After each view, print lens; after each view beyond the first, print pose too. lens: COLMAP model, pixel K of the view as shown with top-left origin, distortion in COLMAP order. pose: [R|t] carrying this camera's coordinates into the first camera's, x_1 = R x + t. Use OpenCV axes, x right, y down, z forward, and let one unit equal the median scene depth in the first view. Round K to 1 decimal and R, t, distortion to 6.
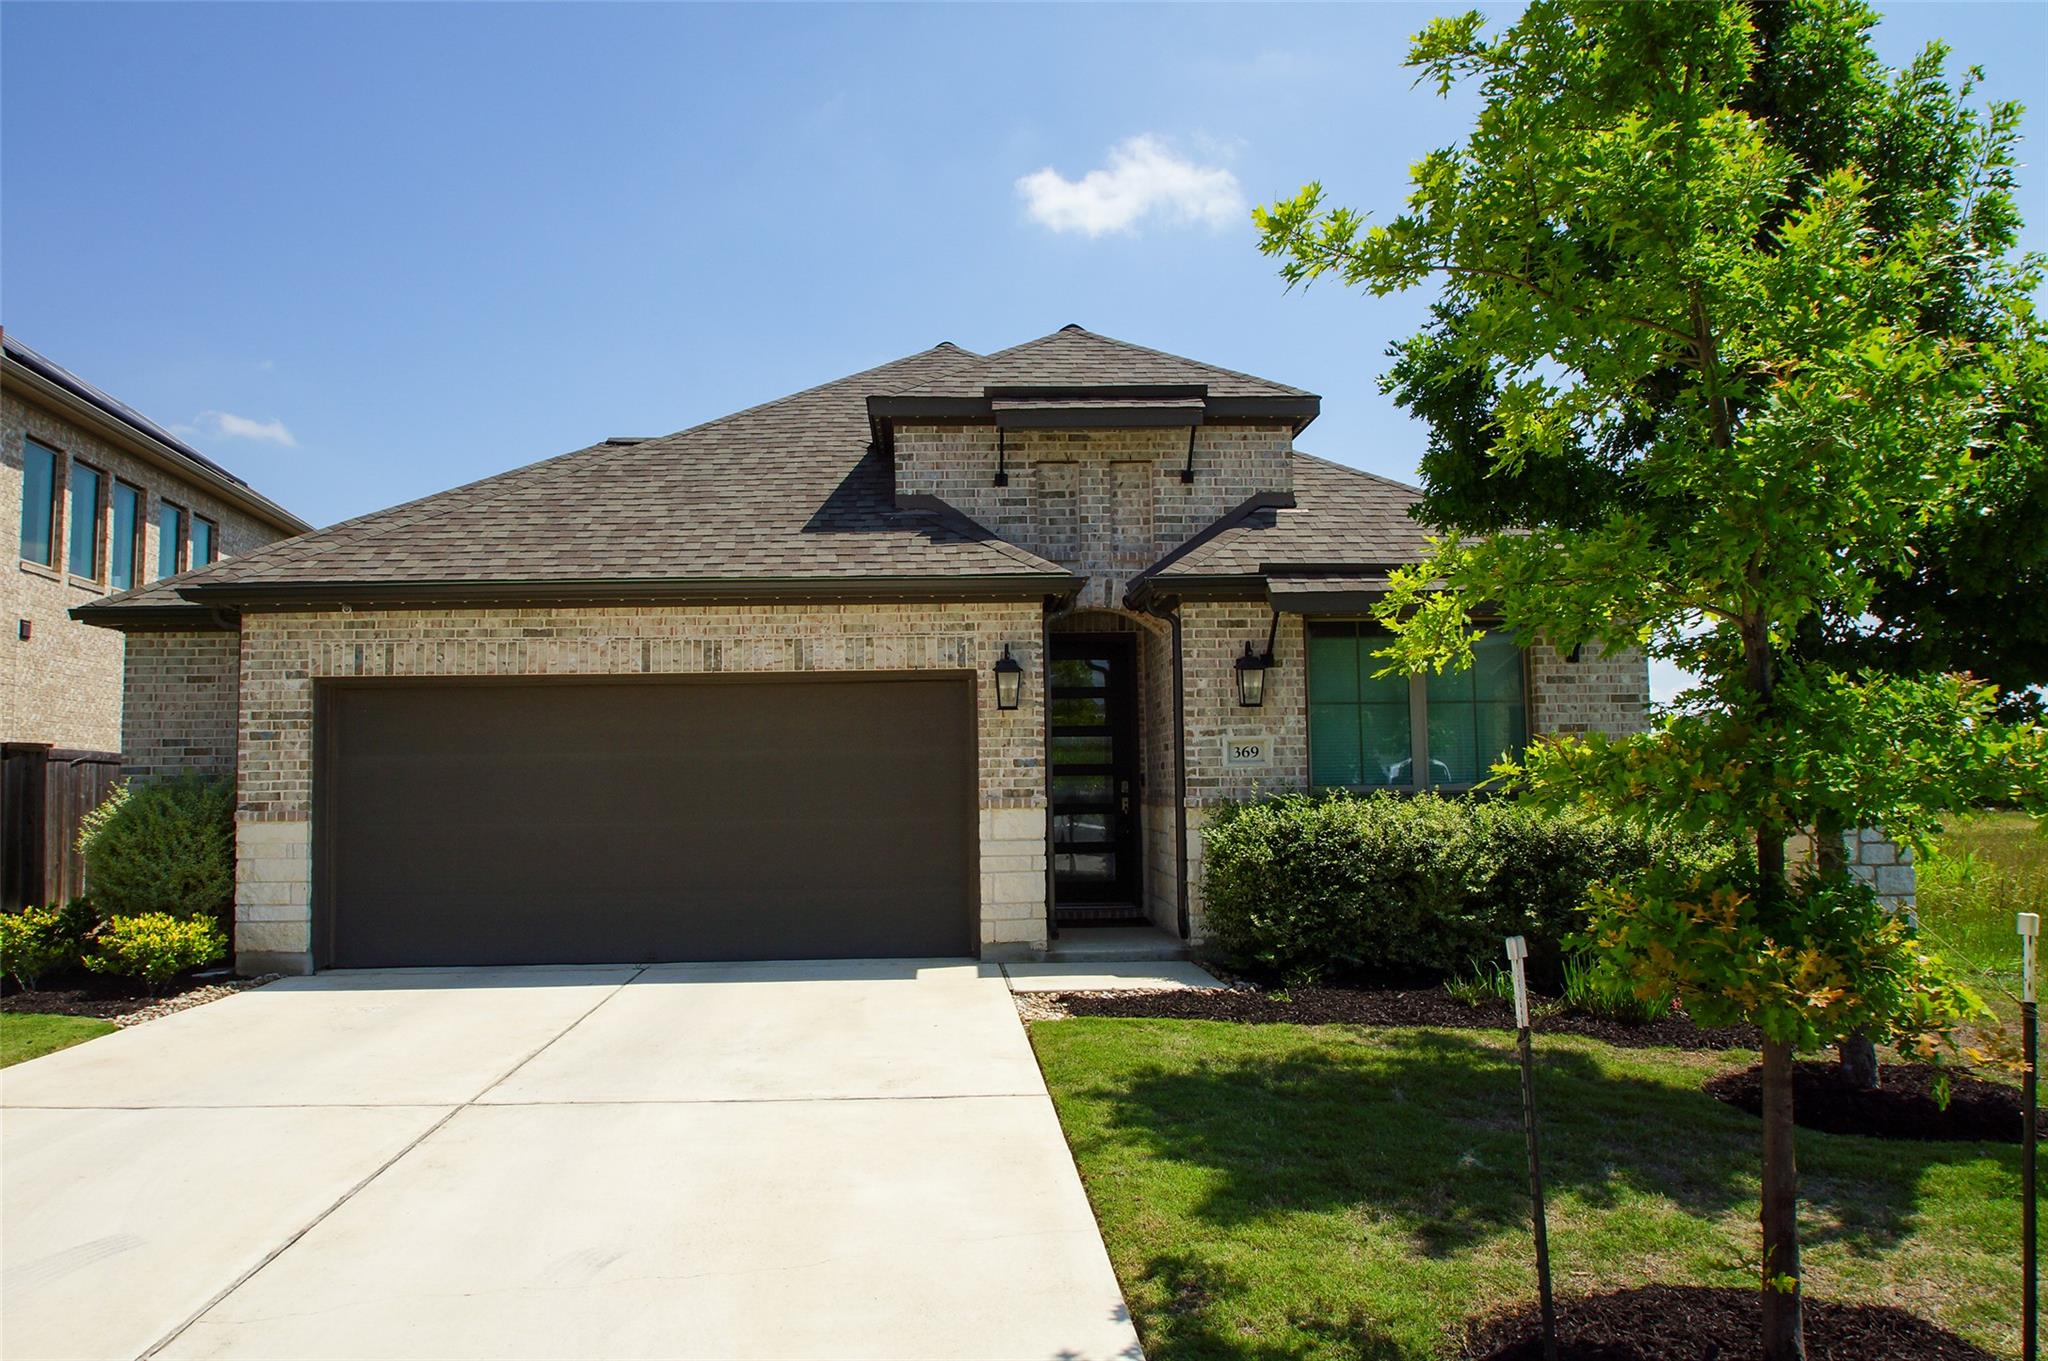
lens RADIAL K [[1346.0, 0, 993.3], [0, 1346.0, 677.5], [0, 0, 1]] dist [-0.036907, 0.007289]
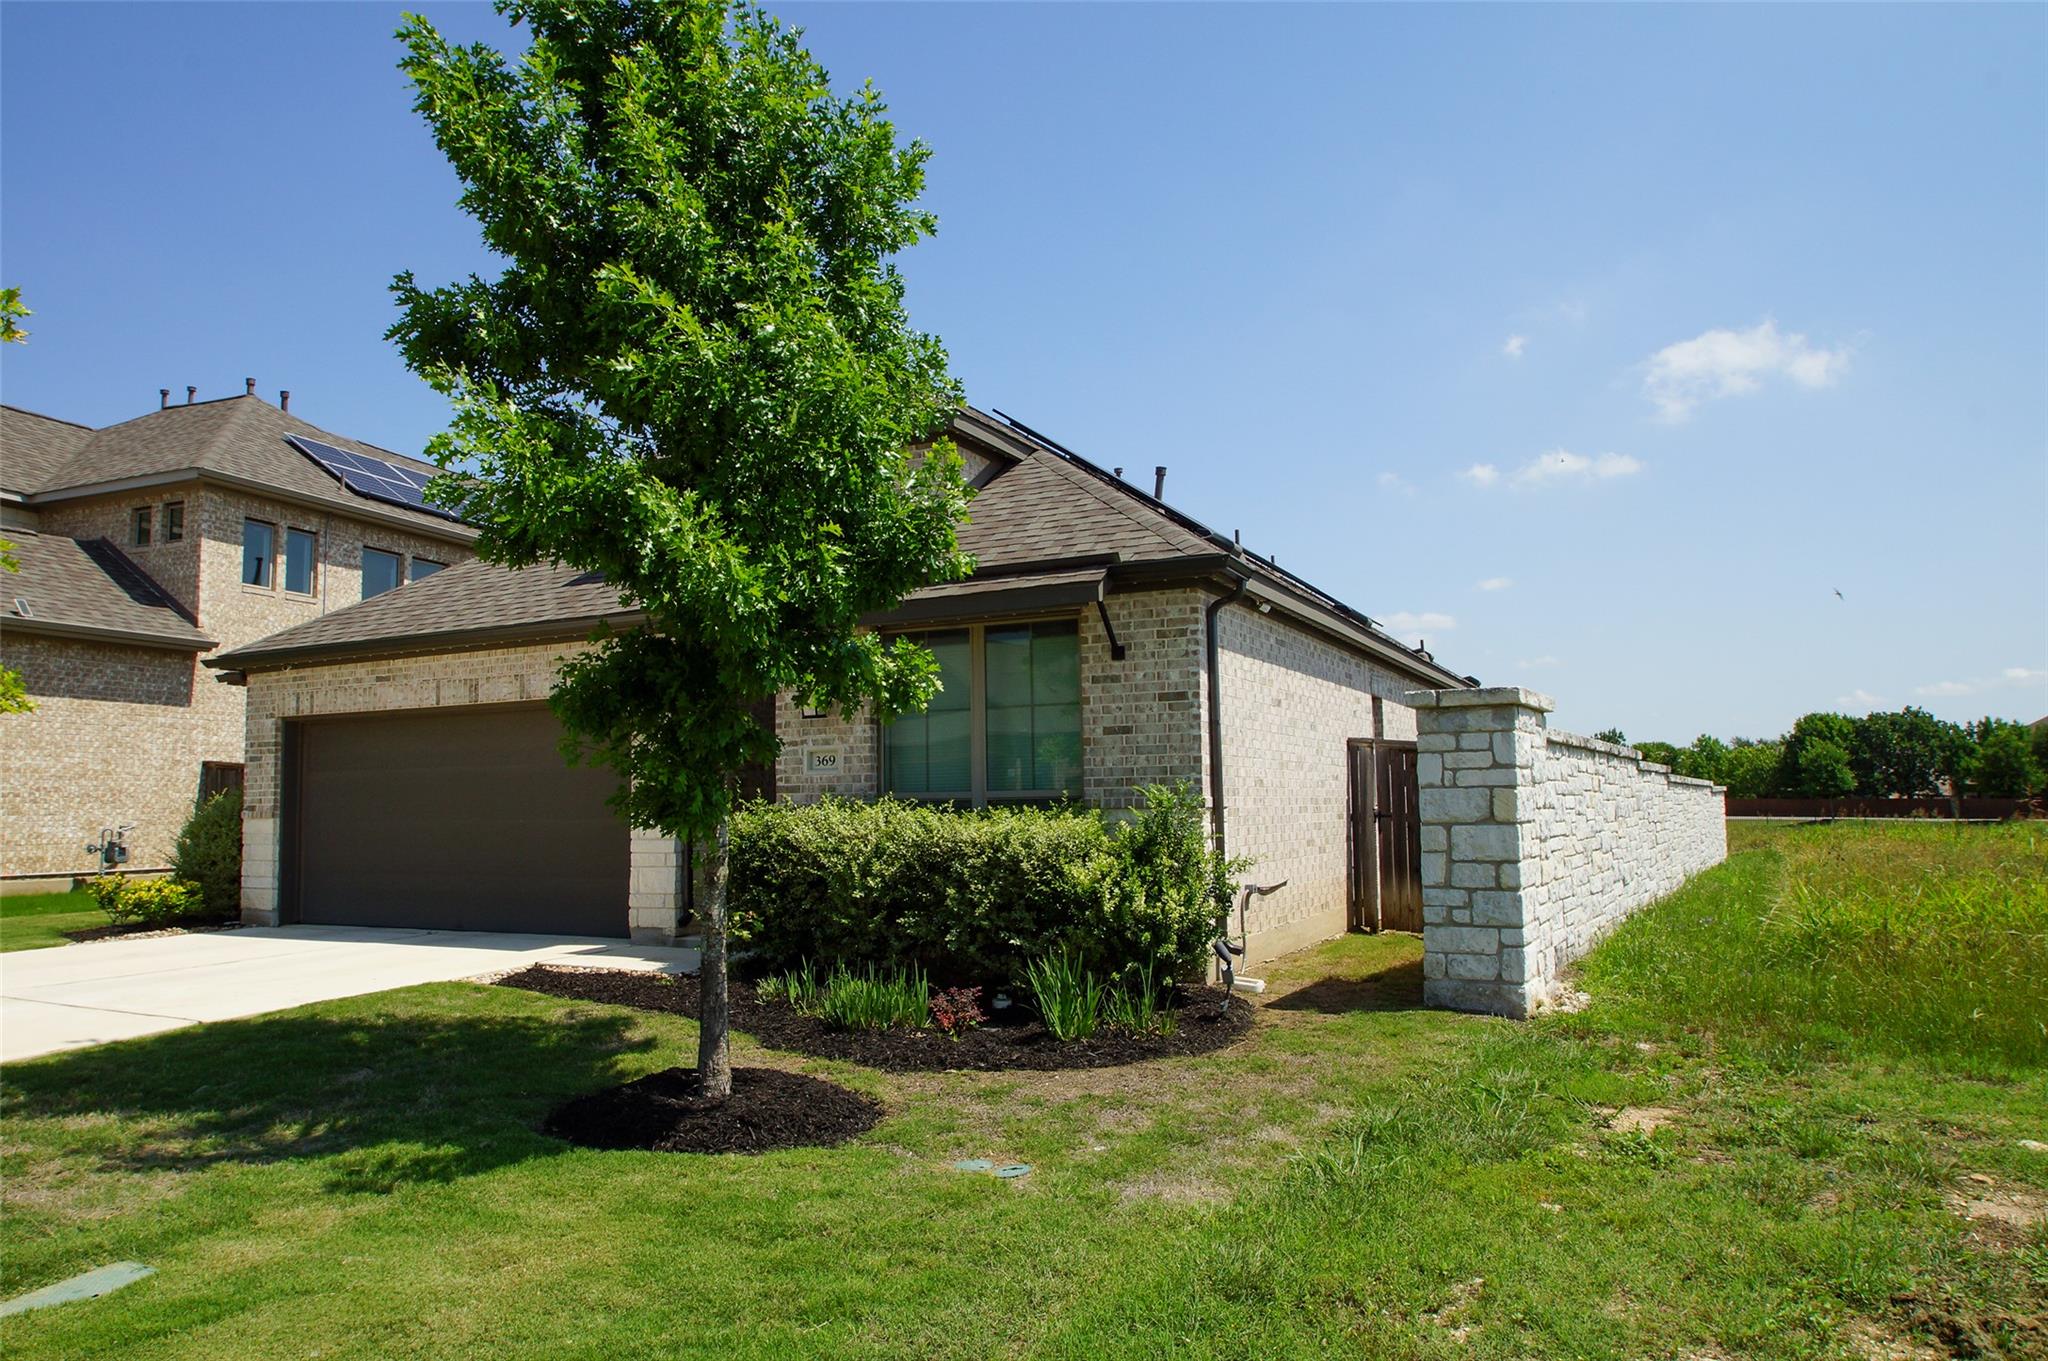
lens RADIAL K [[1346.0, 0, 993.3], [0, 1346.0, 677.5], [0, 0, 1]] dist [-0.036907, 0.007289]
pose [[0.867265, -0.044854, -0.495822, 0.846388], [0.041901, 0.998976, -0.017082, 0.013630], [0.496081, -0.005961, 0.868256, 0.143337]]
